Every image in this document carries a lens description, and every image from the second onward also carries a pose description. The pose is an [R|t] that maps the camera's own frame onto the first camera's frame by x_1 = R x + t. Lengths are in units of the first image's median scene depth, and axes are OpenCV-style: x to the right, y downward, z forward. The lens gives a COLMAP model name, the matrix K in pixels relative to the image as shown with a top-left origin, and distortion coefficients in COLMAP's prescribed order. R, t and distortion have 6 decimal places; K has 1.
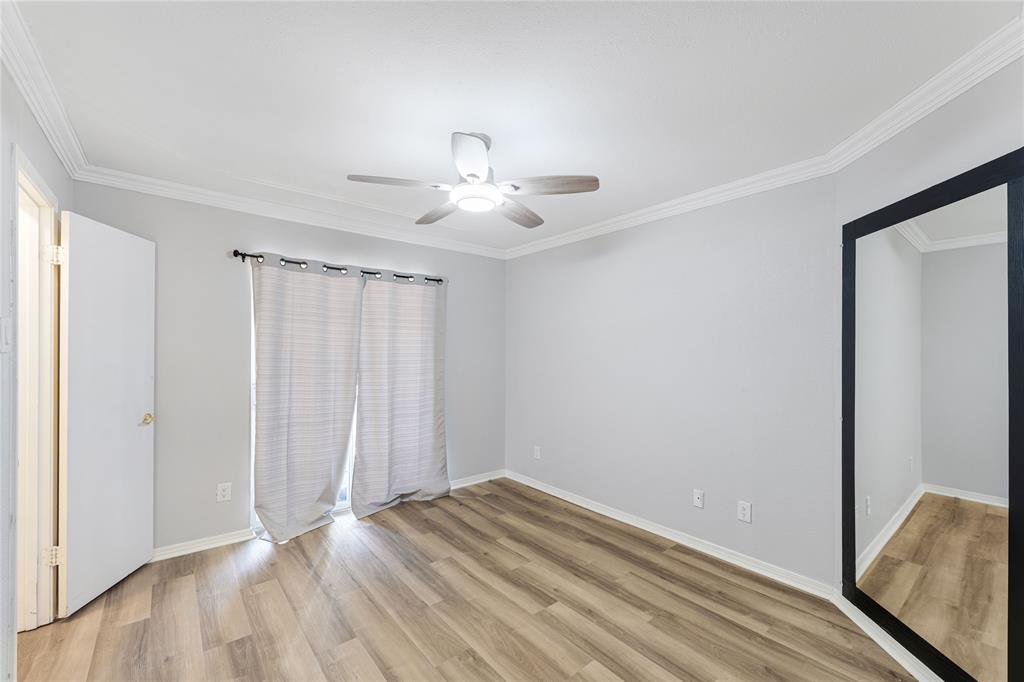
lens RADIAL K [[421.4, 0, 510.6], [0, 421.4, 343.7], [0, 0, 1]] dist [0.010909, 0.000080]
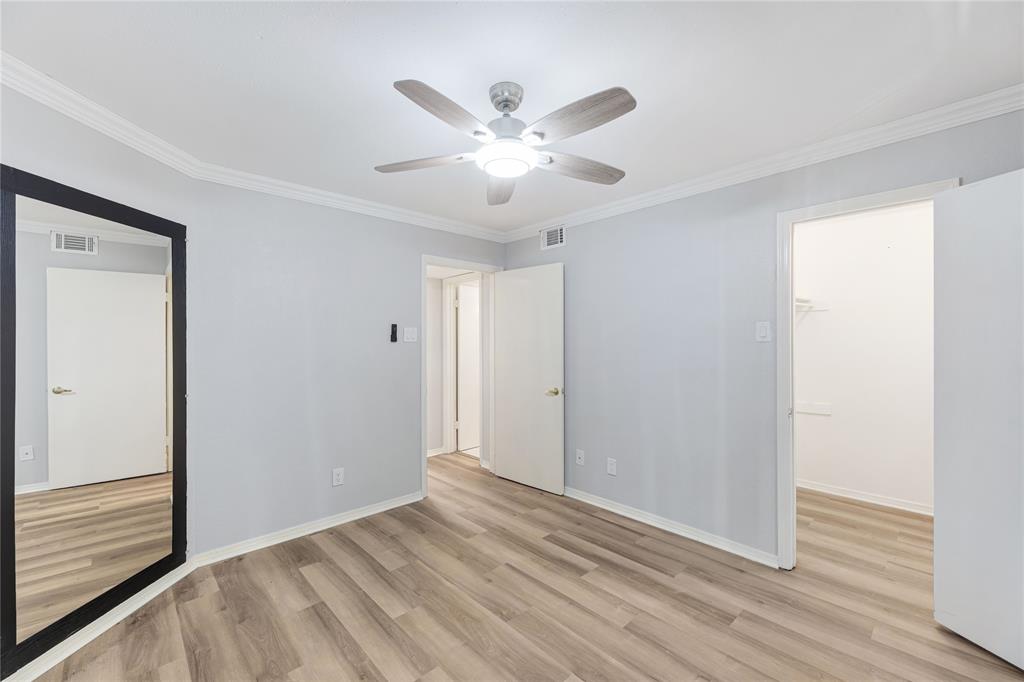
lens RADIAL K [[421.4, 0, 515.8], [0, 421.4, 341.0], [0, 0, 1]] dist [0.010909, 0.000080]
pose [[-0.997204, 0.000519, -0.074722, -0.038033], [0.001035, 0.999976, -0.006867, 0.025214], [0.074717, -0.006925, -0.997181, 2.011093]]
